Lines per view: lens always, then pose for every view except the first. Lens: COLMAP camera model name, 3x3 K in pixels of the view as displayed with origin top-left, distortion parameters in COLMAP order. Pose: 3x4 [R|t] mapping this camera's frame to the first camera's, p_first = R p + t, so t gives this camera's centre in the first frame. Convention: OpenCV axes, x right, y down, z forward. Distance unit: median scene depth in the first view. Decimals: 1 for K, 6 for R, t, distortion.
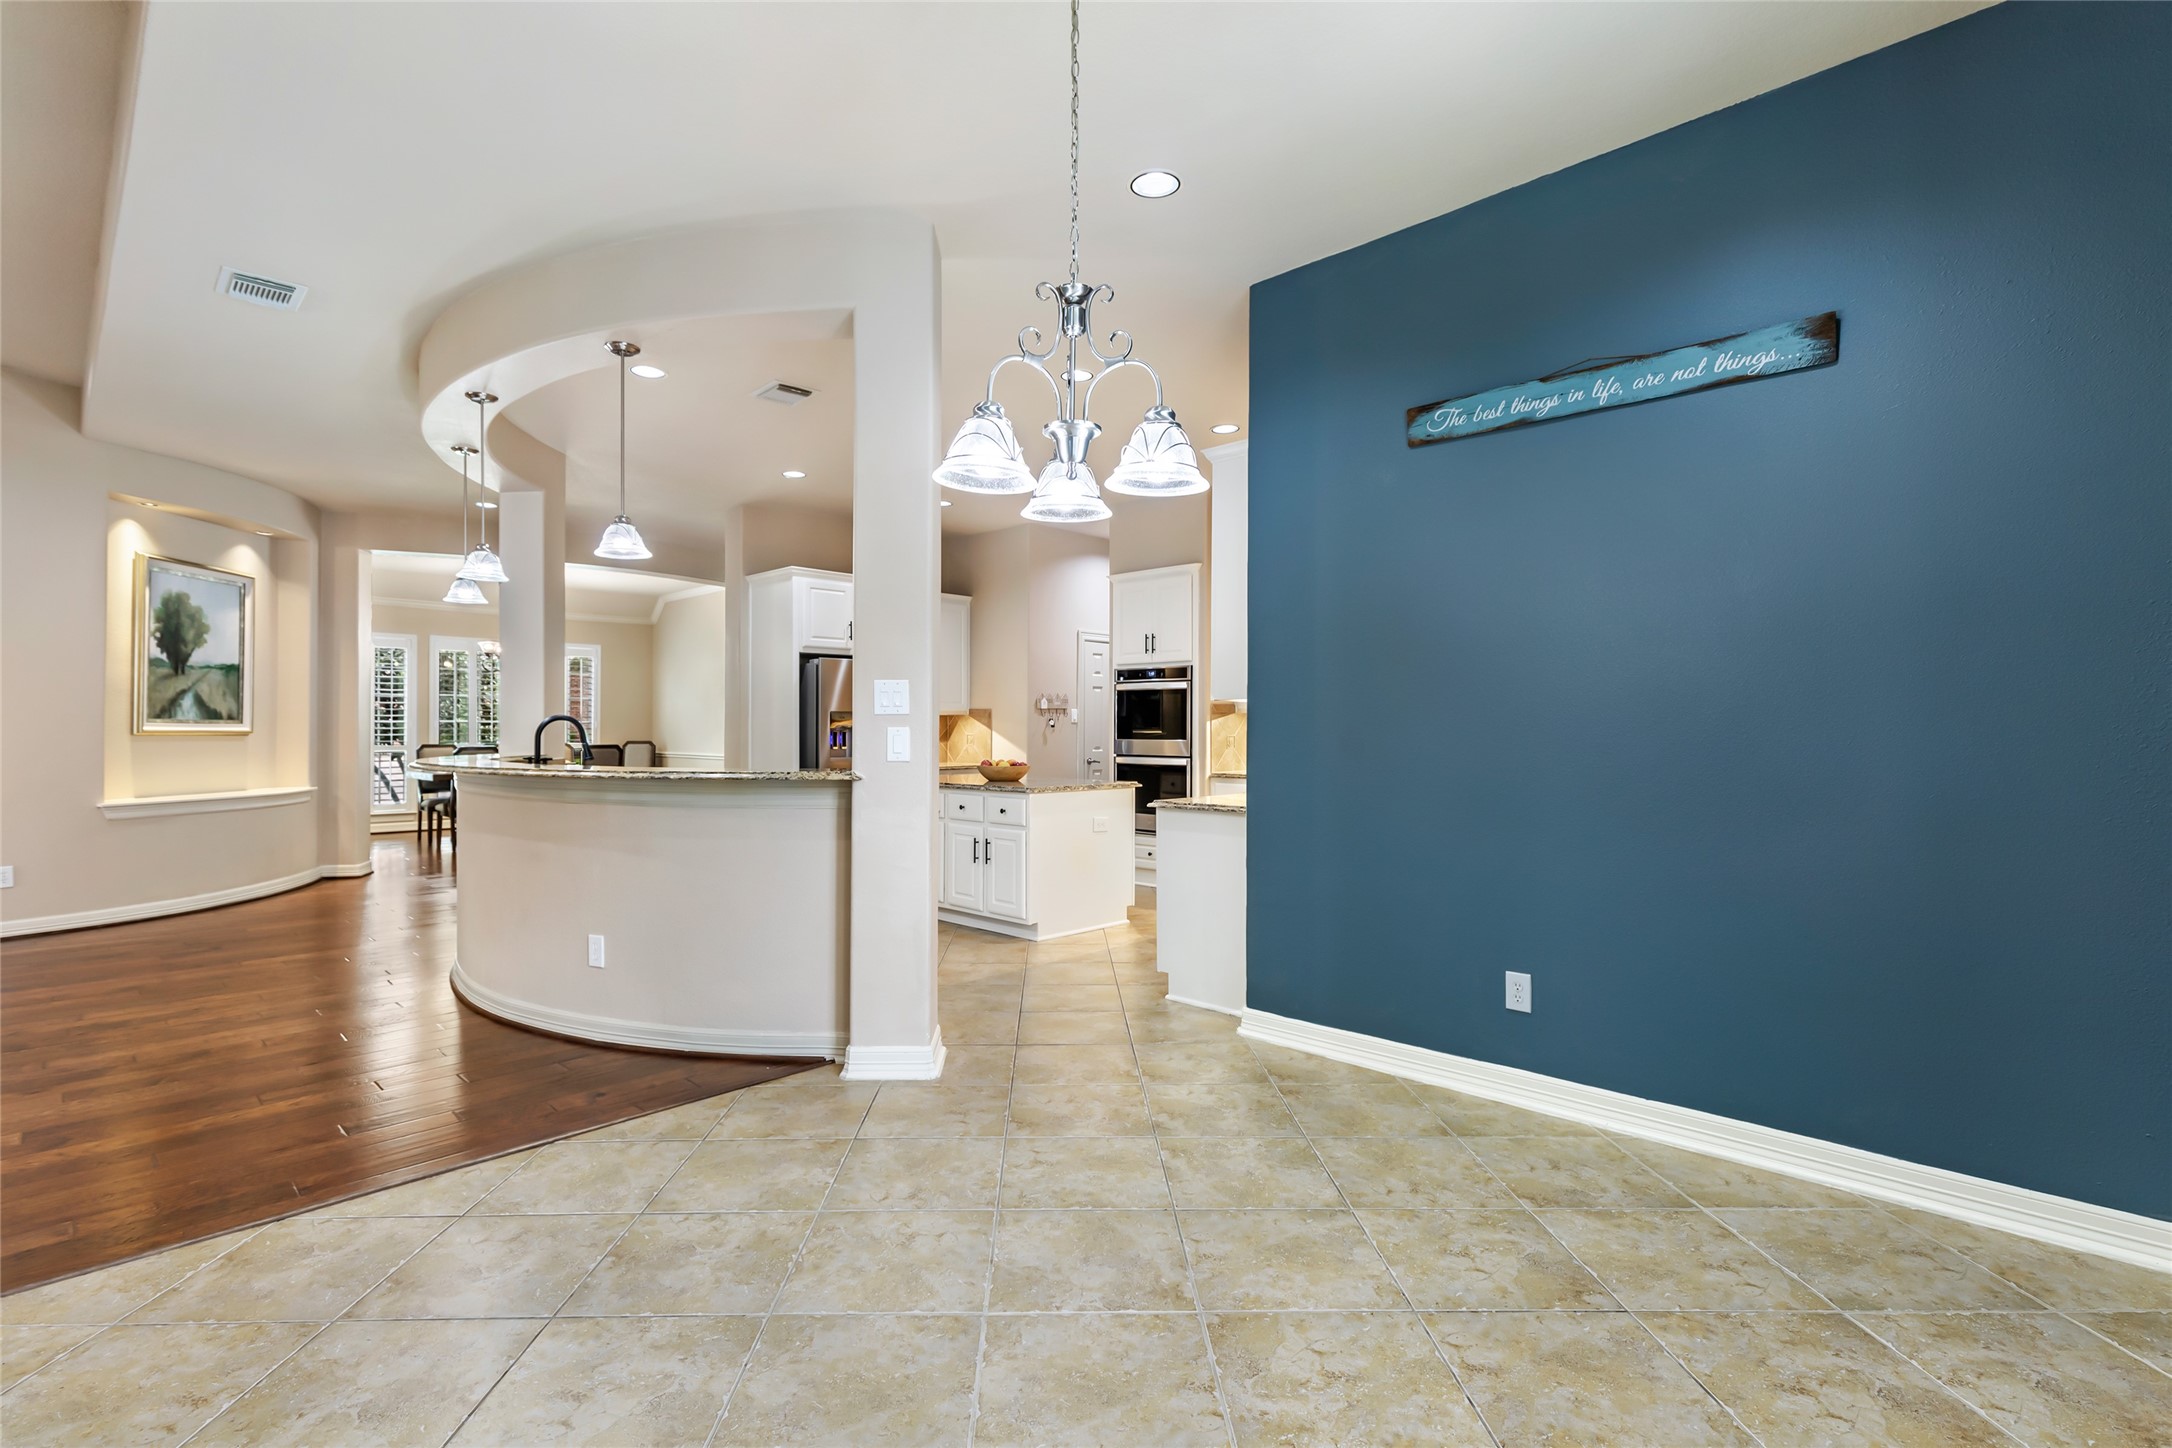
lens RADIAL K [[1004.4, 0, 1056.2], [0, 1004.4, 726.4], [0, 0, 1]] dist [0.004592, 0.000442]
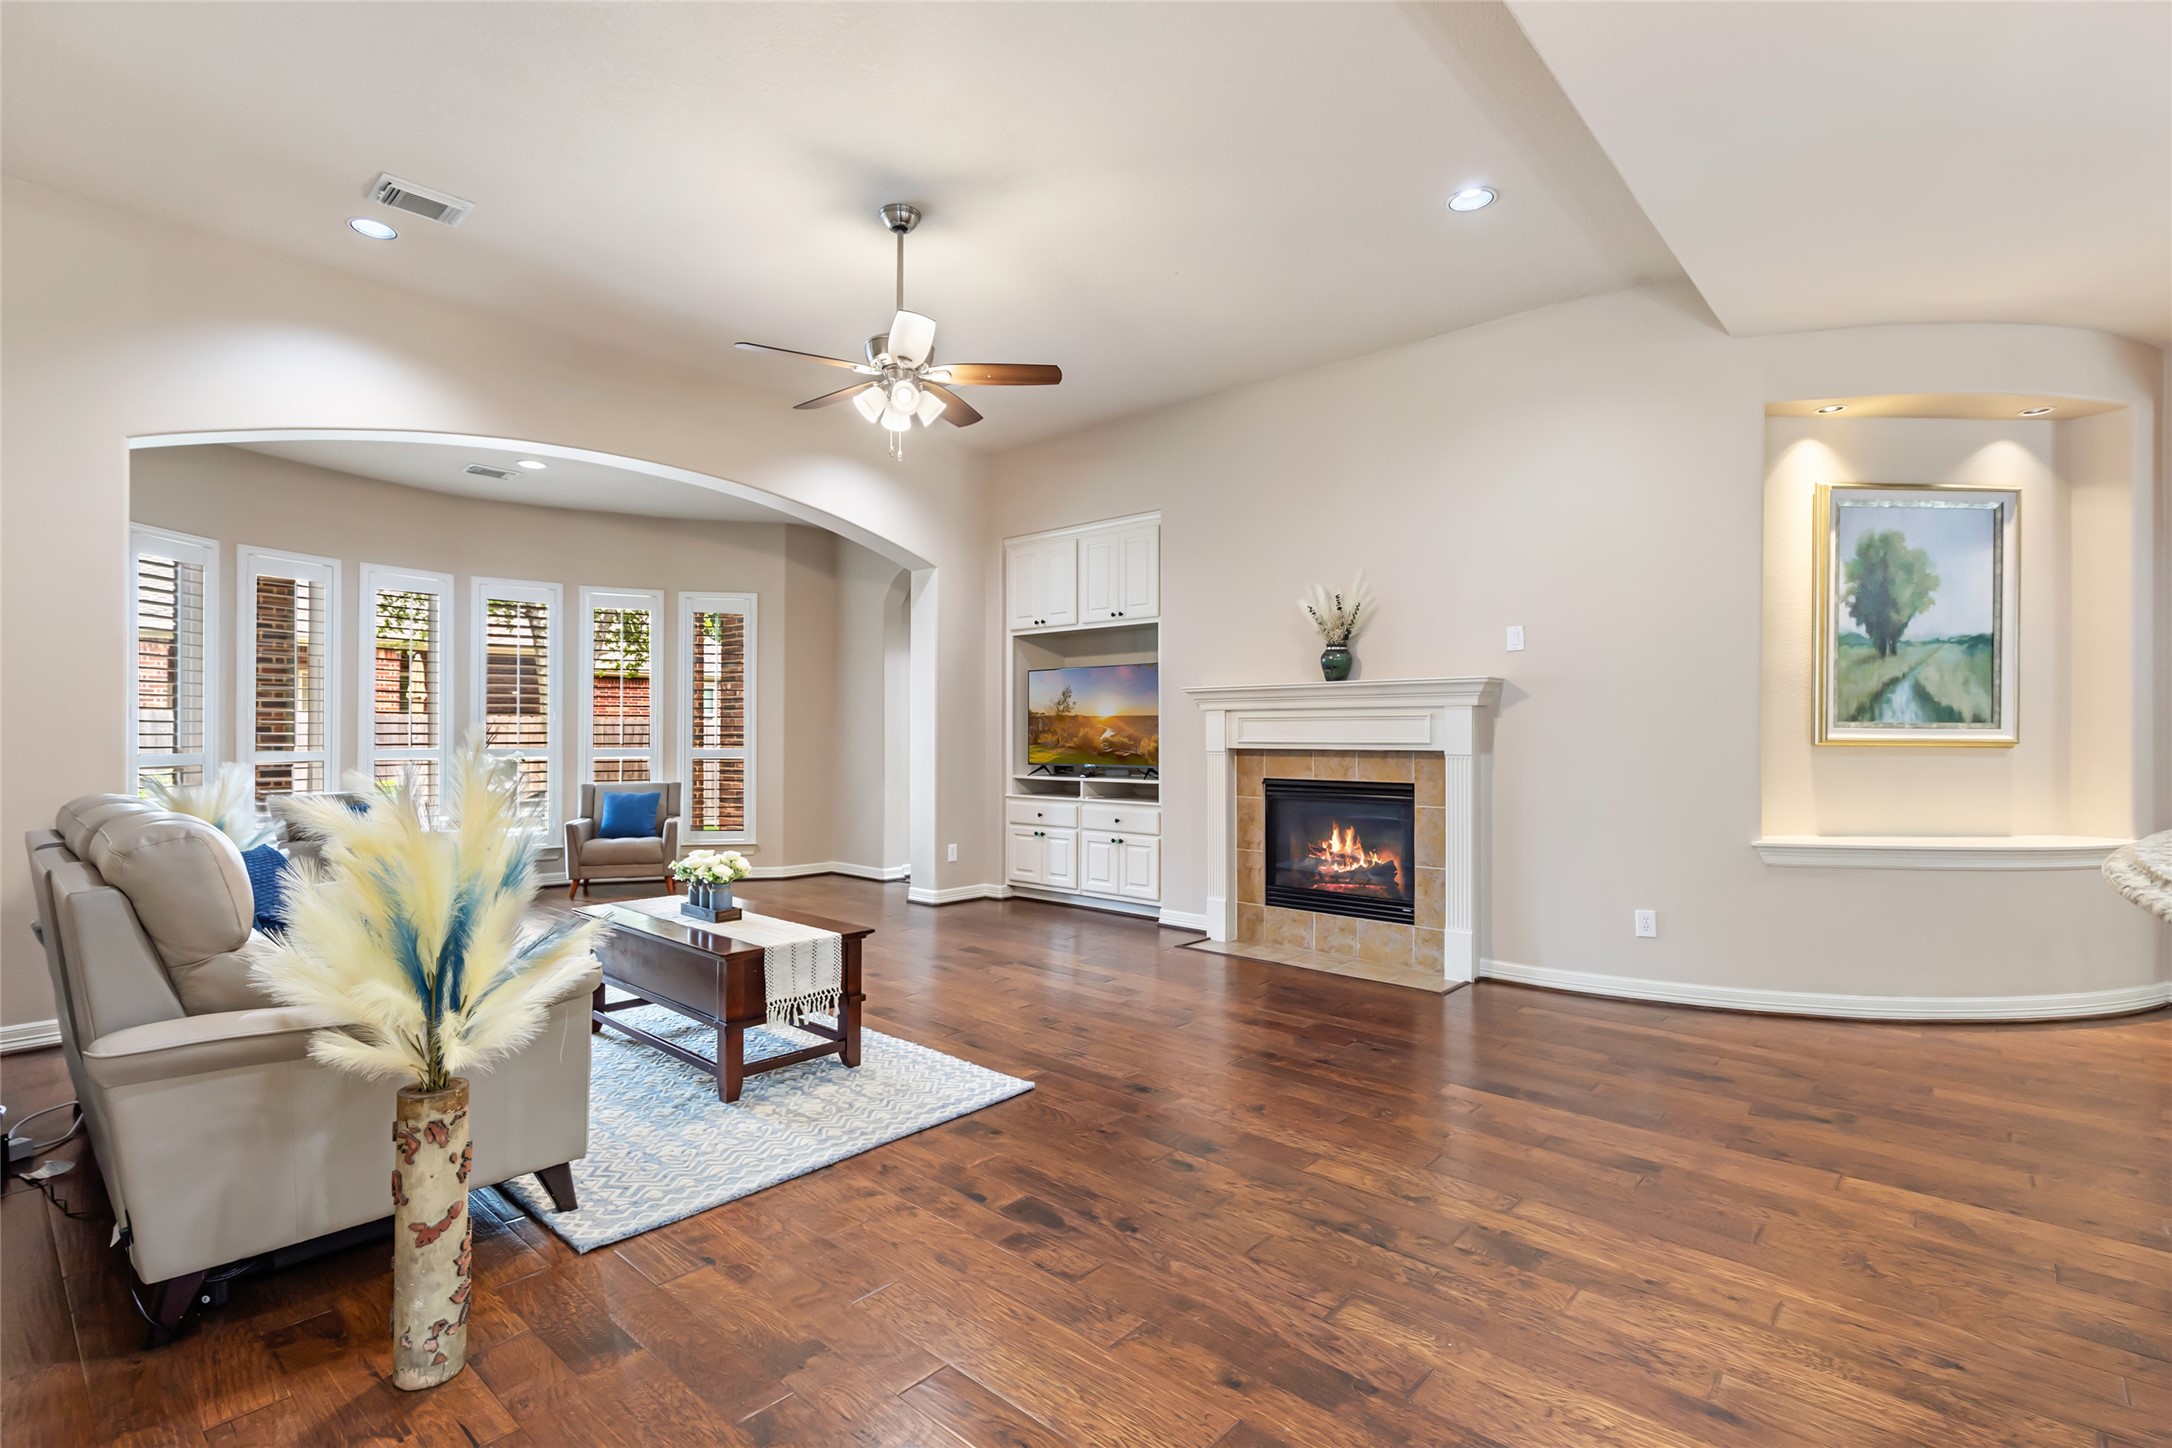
lens RADIAL K [[1012.4, 0, 1067.5], [0, 1012.4, 729.9], [0, 0, 1]] dist [0.005439, 0.000221]
pose [[0.040029, -0.009199, -0.999156, -0.228118], [0.000210, 0.999958, -0.009198, 0.004037], [0.999198, 0.000158, 0.040030, 0.446325]]
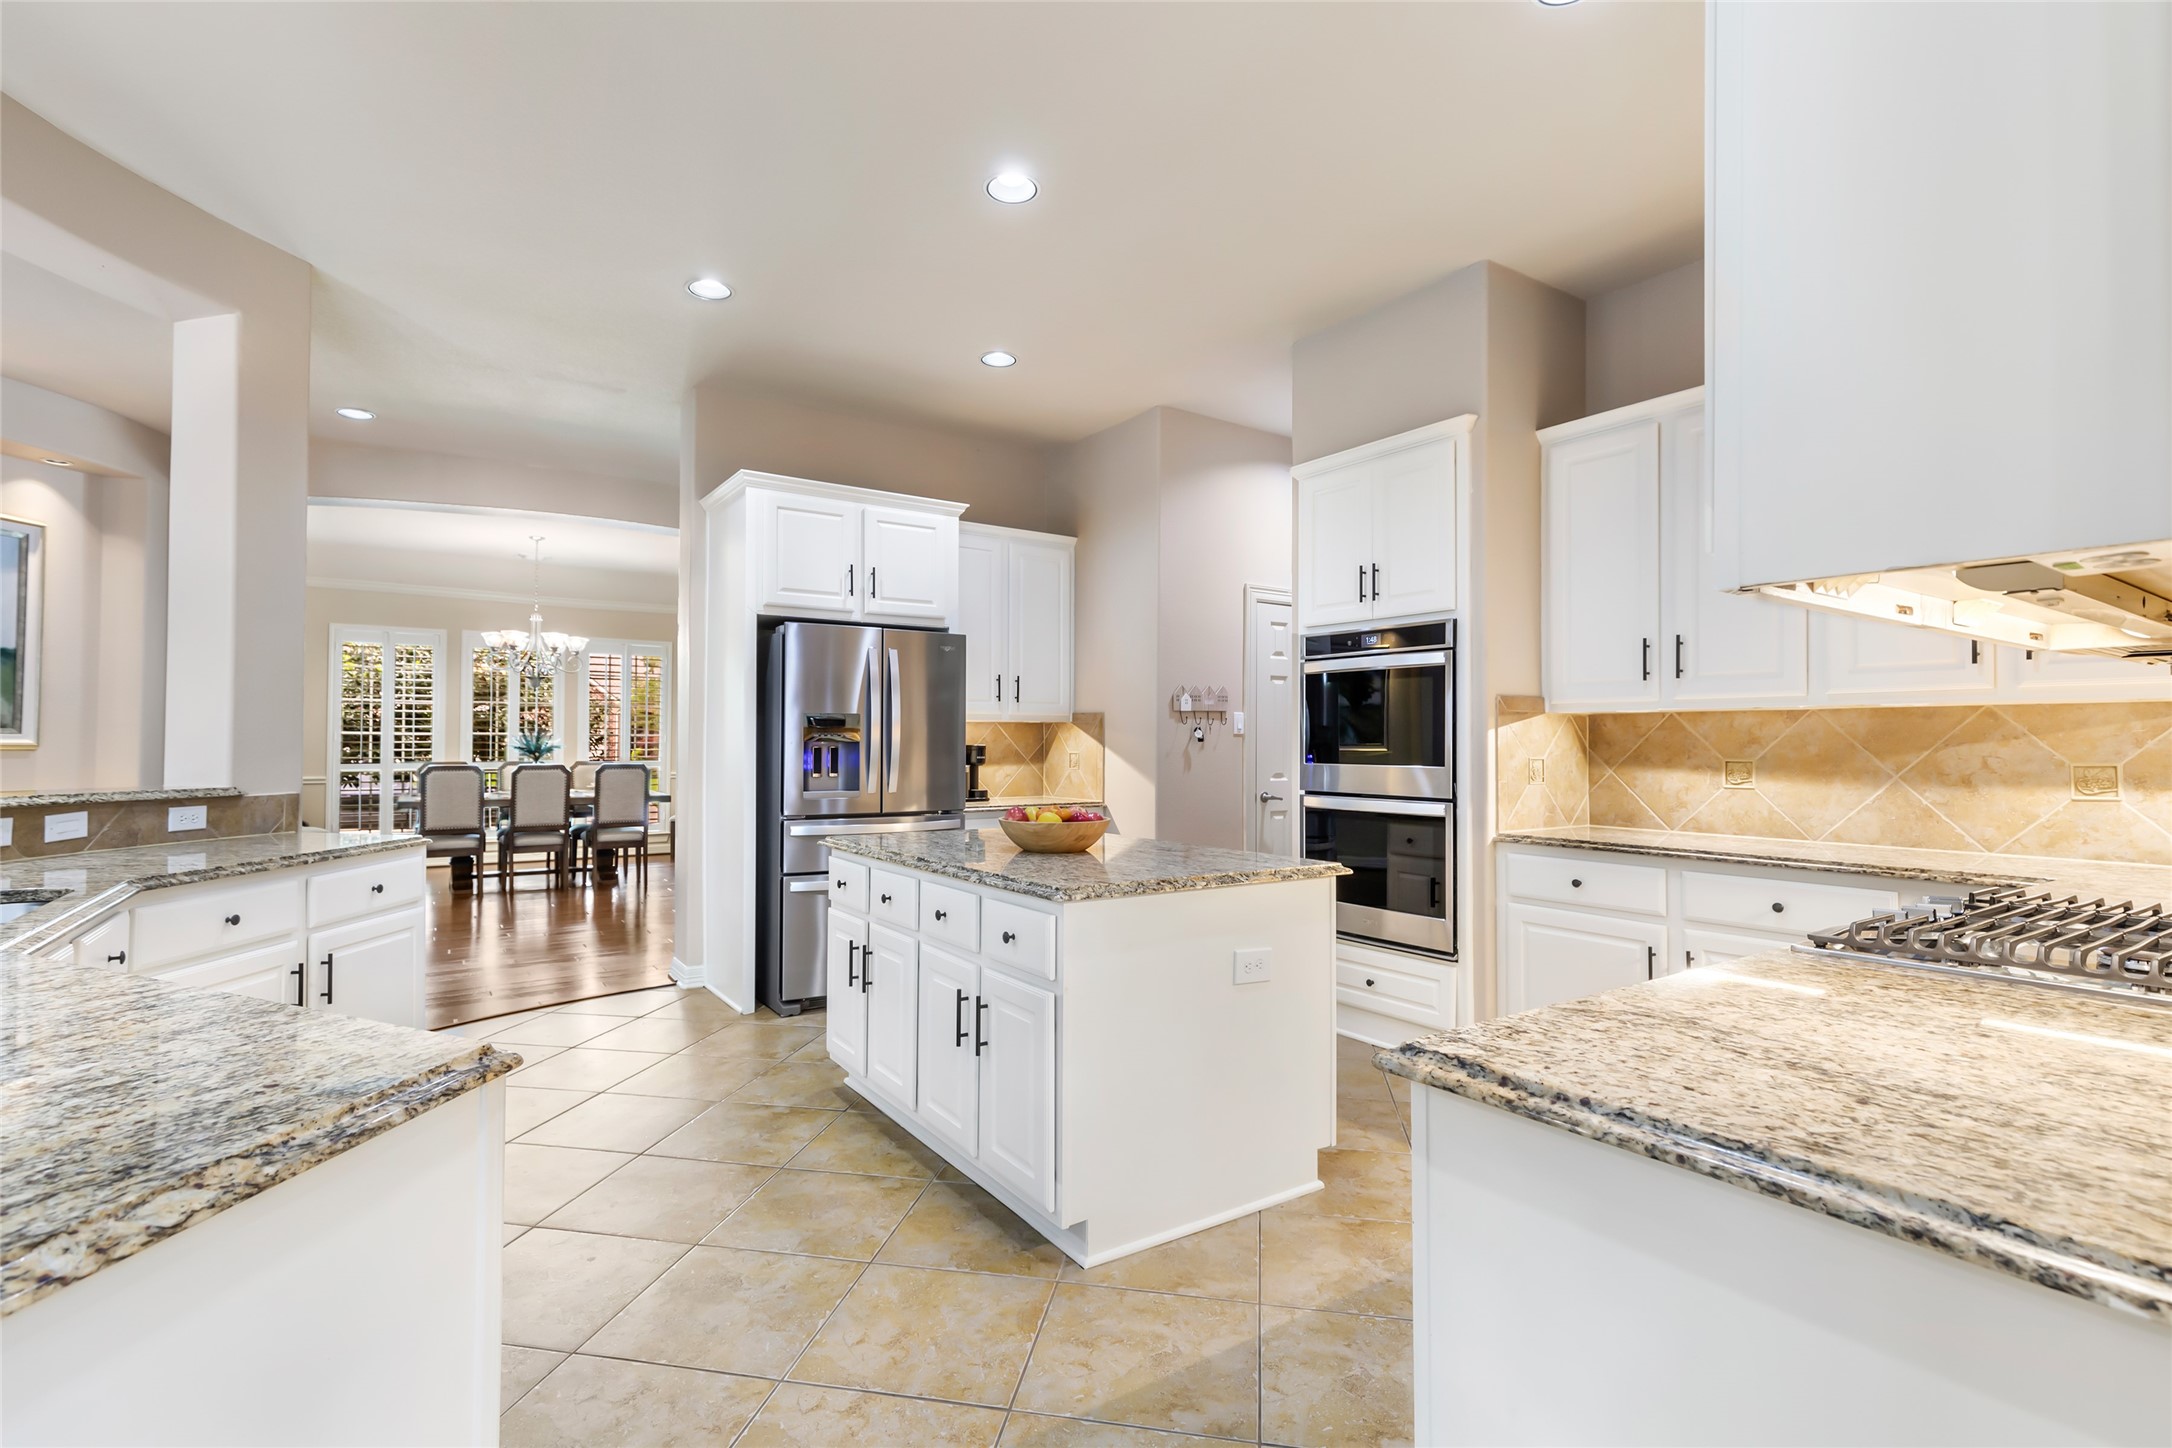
lens RADIAL K [[1004.4, 0, 1056.2], [0, 1004.4, 726.4], [0, 0, 1]] dist [0.004592, 0.000442]
pose [[0.978958, -0.001011, -0.204057, 0.045704], [-0.002291, 0.999870, -0.015942, 0.001929], [0.204047, 0.016074, 0.978829, 0.510172]]
